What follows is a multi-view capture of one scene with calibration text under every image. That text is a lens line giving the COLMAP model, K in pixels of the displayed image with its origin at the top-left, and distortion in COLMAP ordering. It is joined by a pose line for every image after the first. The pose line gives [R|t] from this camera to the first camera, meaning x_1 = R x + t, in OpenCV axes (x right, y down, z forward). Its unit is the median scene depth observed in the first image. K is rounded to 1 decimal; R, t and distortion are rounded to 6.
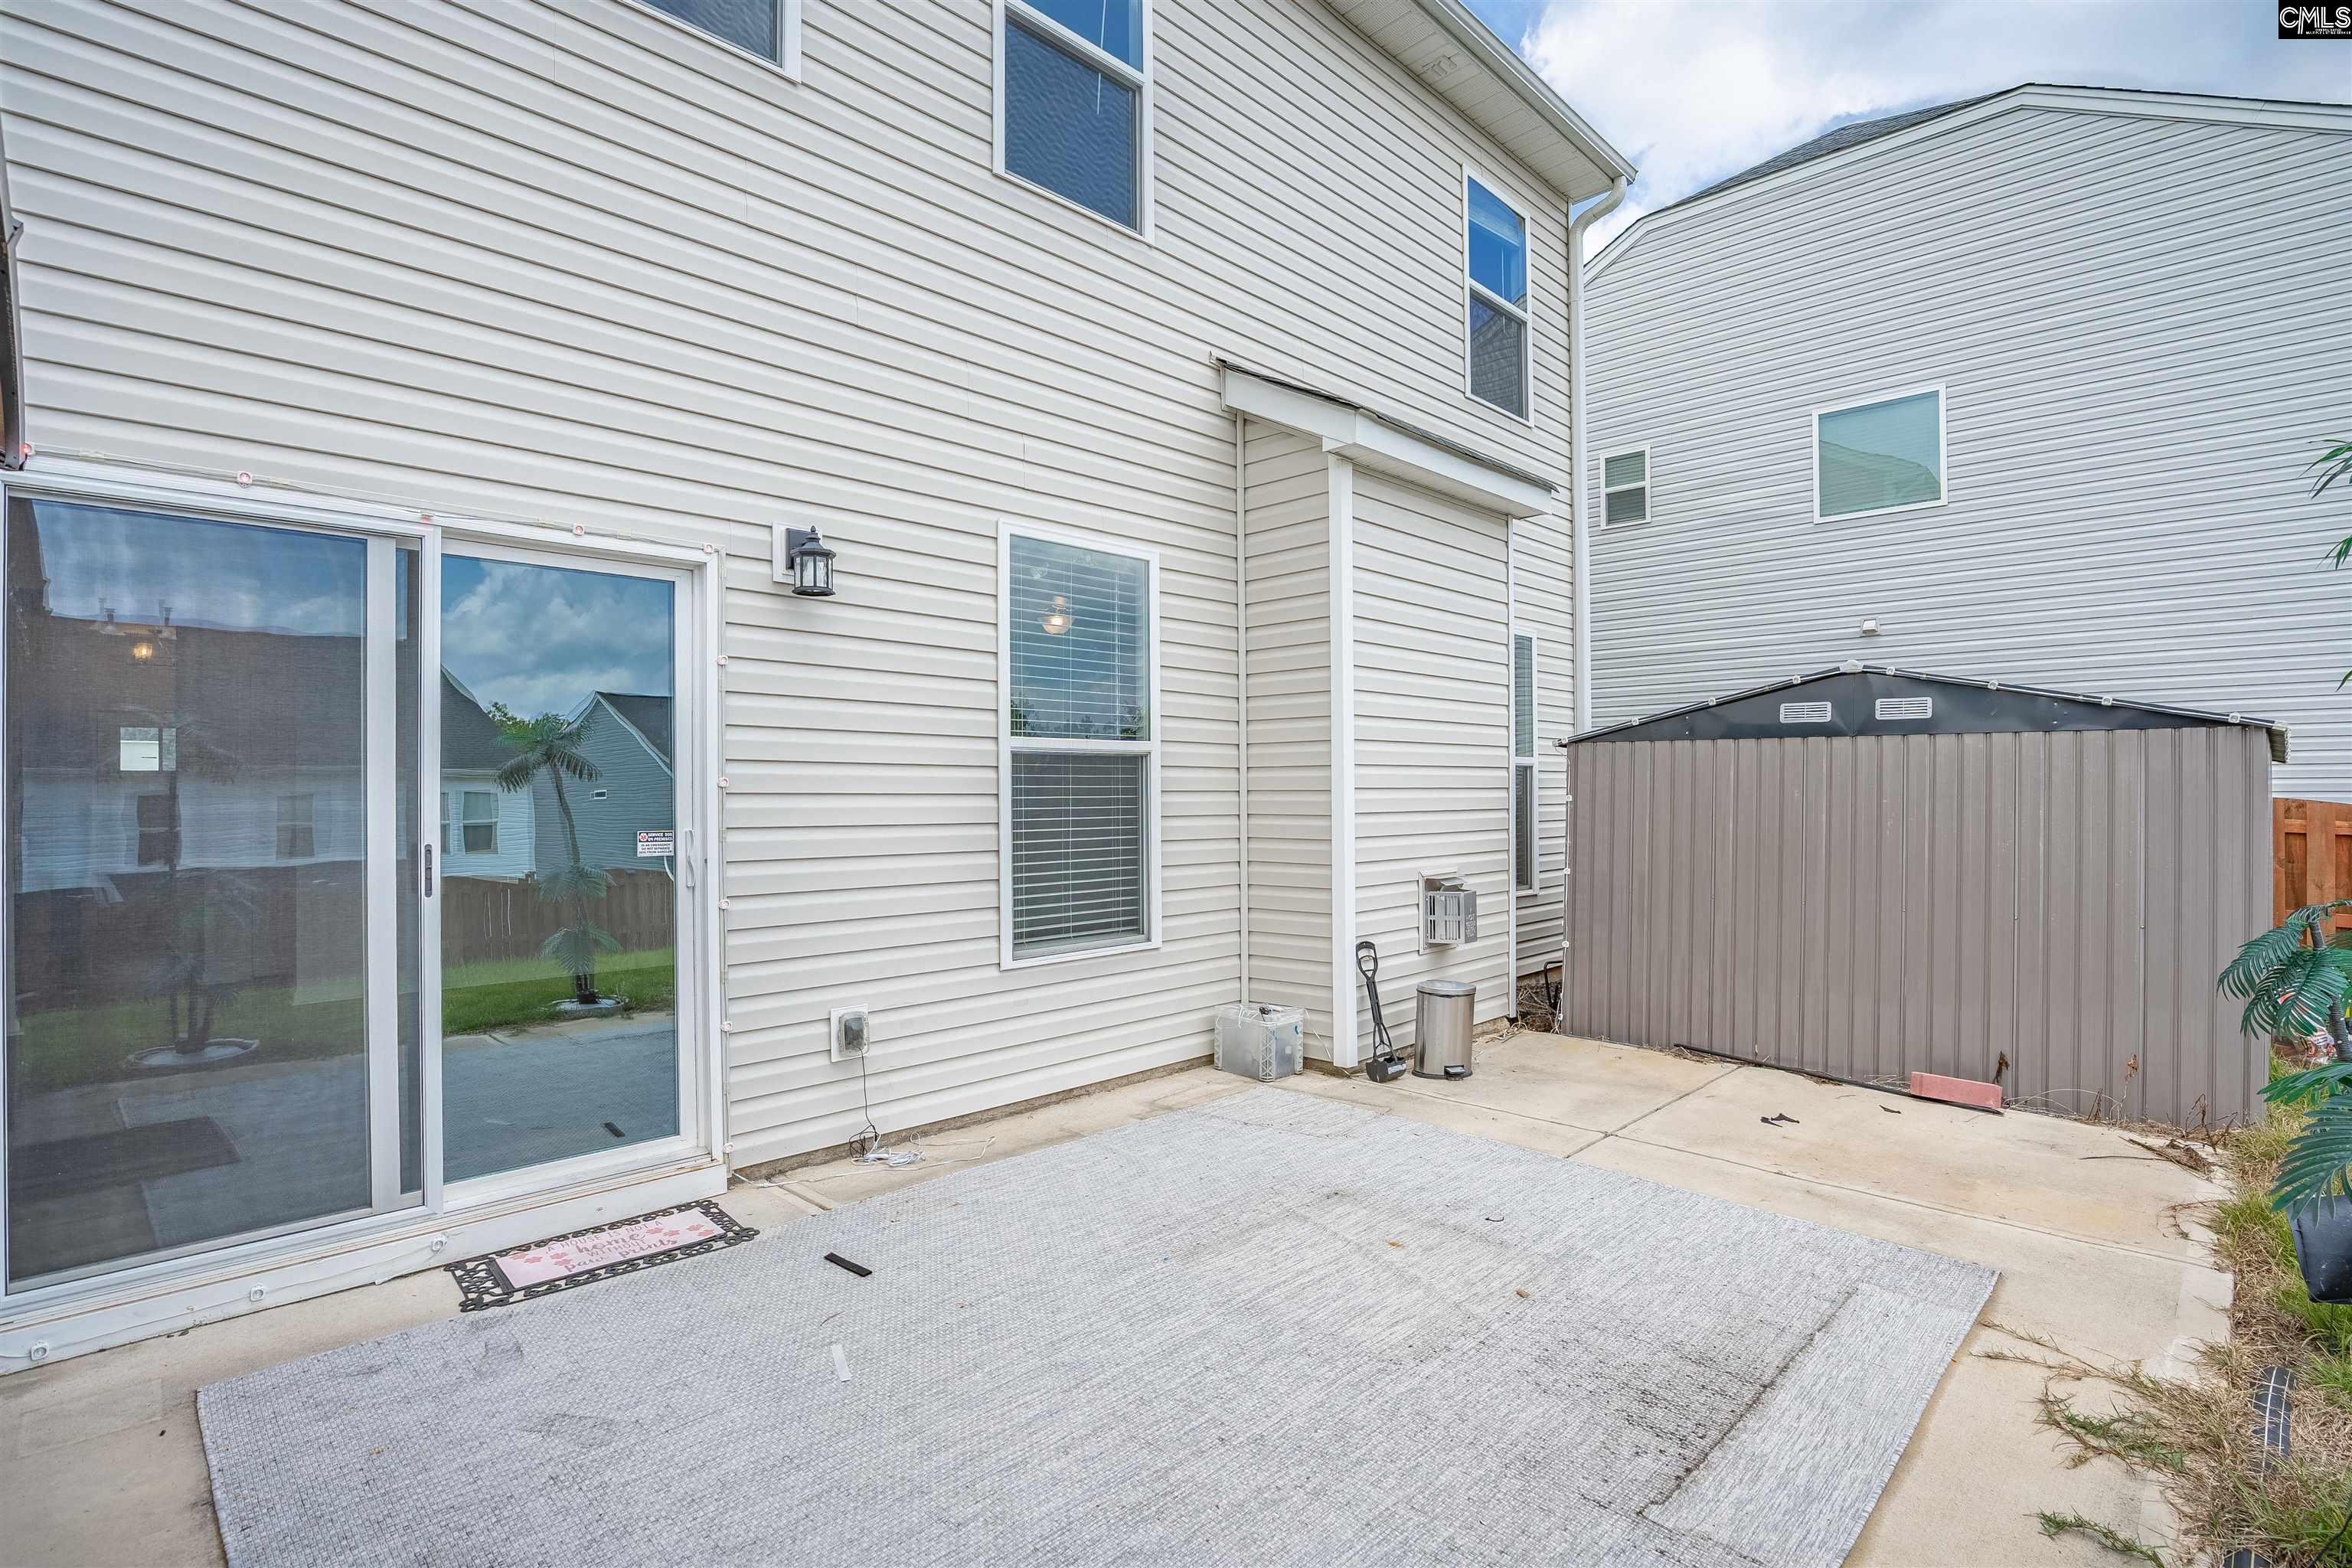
lens RADIAL K [[1114.1, 0, 1160.5], [0, 1114.1, 793.4], [0, 0, 1]] dist [-0.018166, 0.000850]
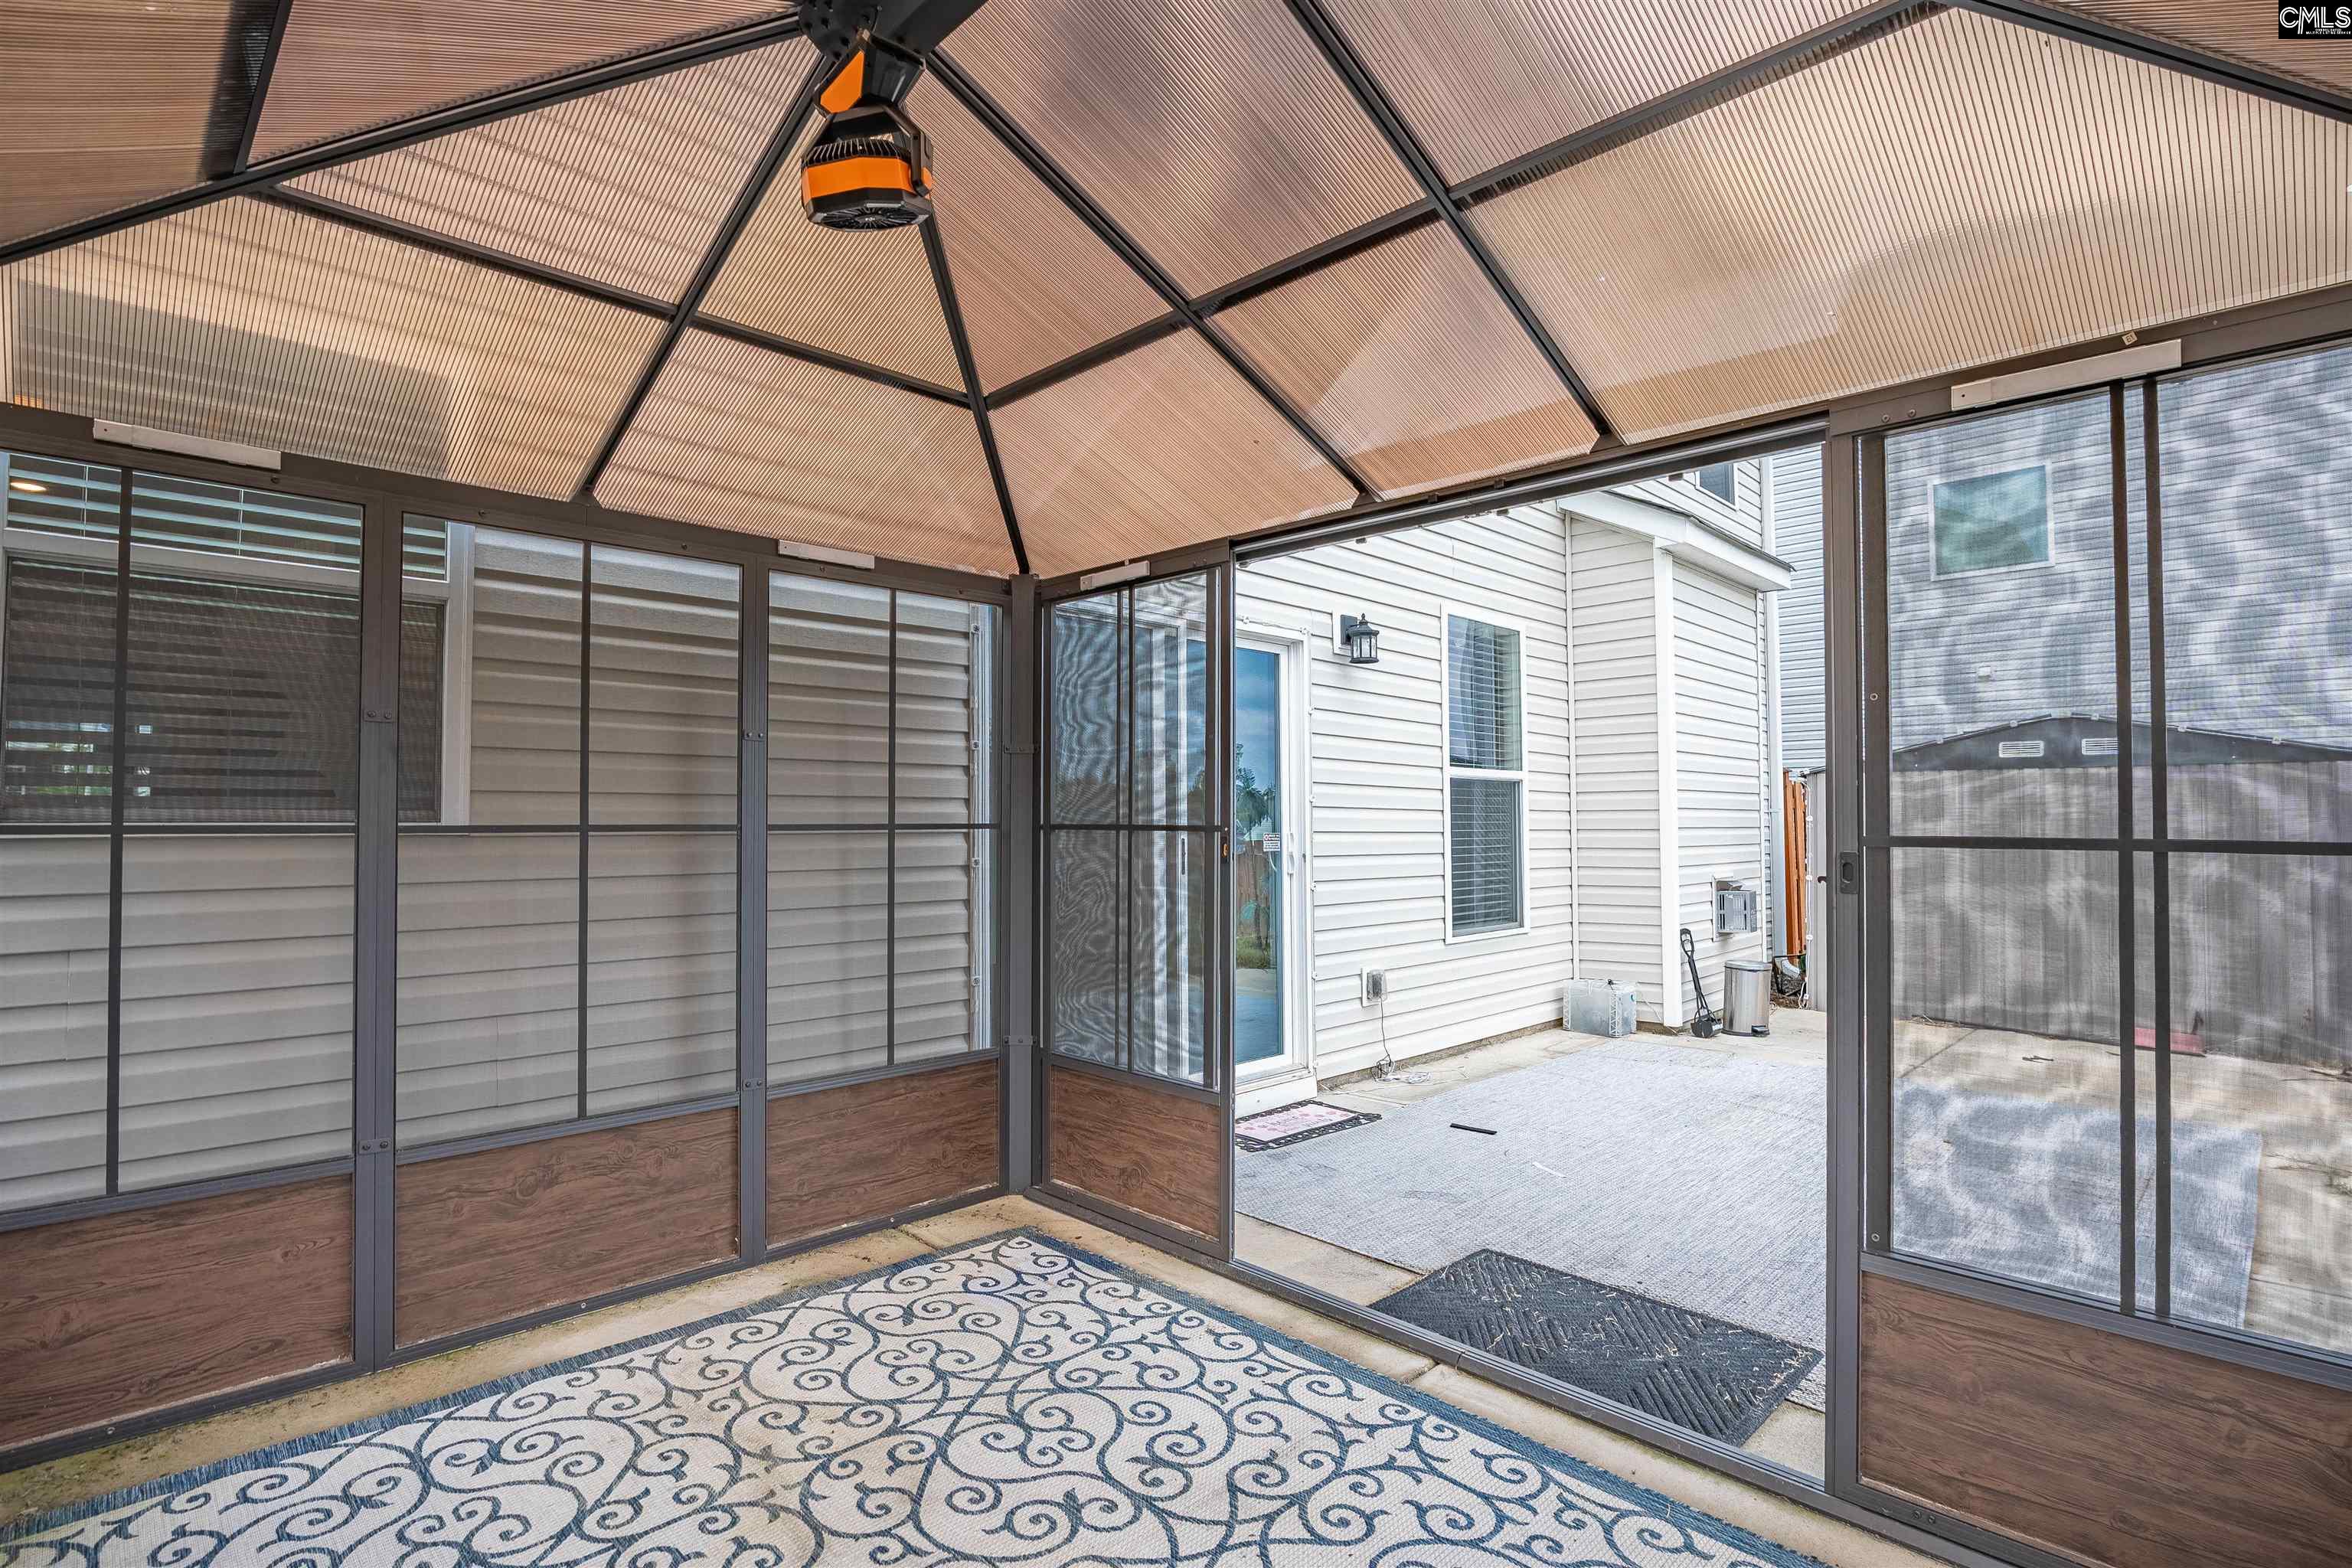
lens RADIAL K [[1114.1, 0, 1176.6], [0, 1114.1, 790.8], [0, 0, 1]] dist [-0.018166, 0.000850]
pose [[0.999992, 0.001766, -0.003466, -0.415292], [-0.001880, 0.999448, -0.033173, 0.019958], [0.003406, 0.033180, 0.999444, -0.291327]]
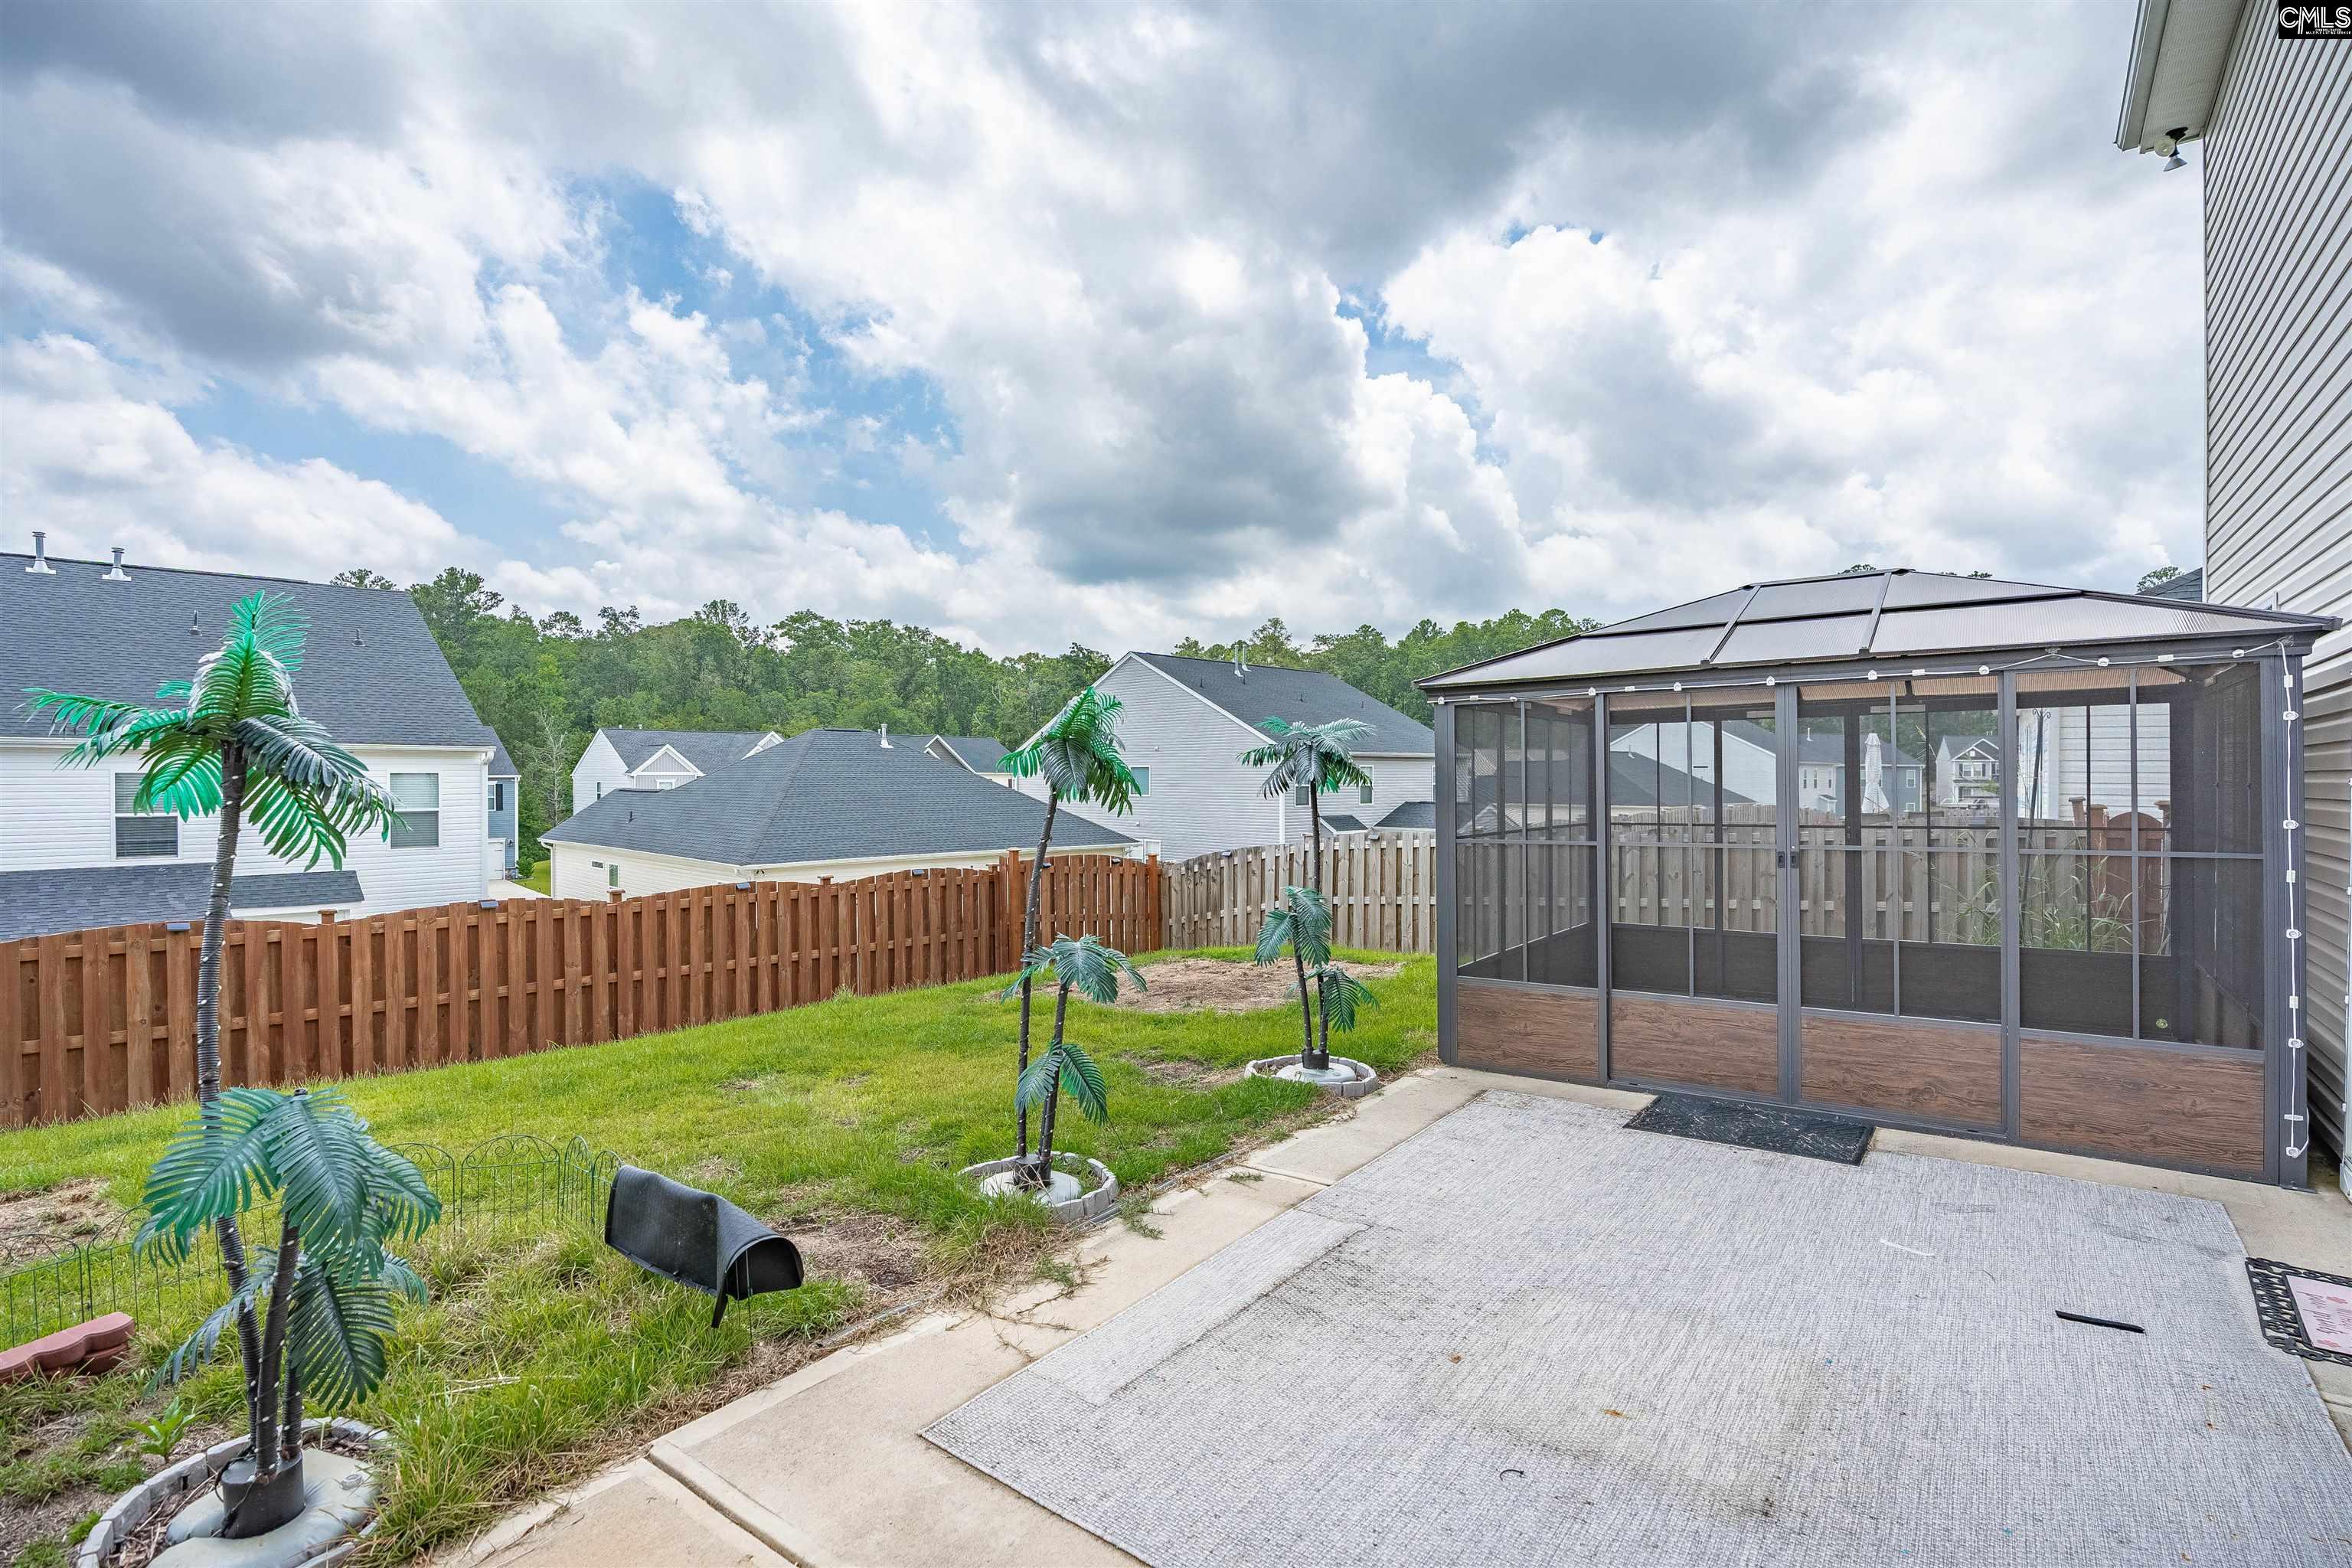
lens RADIAL K [[1114.1, 0, 1170.0], [0, 1114.1, 782.9], [0, 0, 1]] dist [-0.018166, 0.000850]
pose [[-0.989540, 0.005612, -0.144150, 0.427383], [0.005215, 0.999981, 0.003134, -0.041763], [0.144165, 0.002349, -0.989551, 1.155410]]
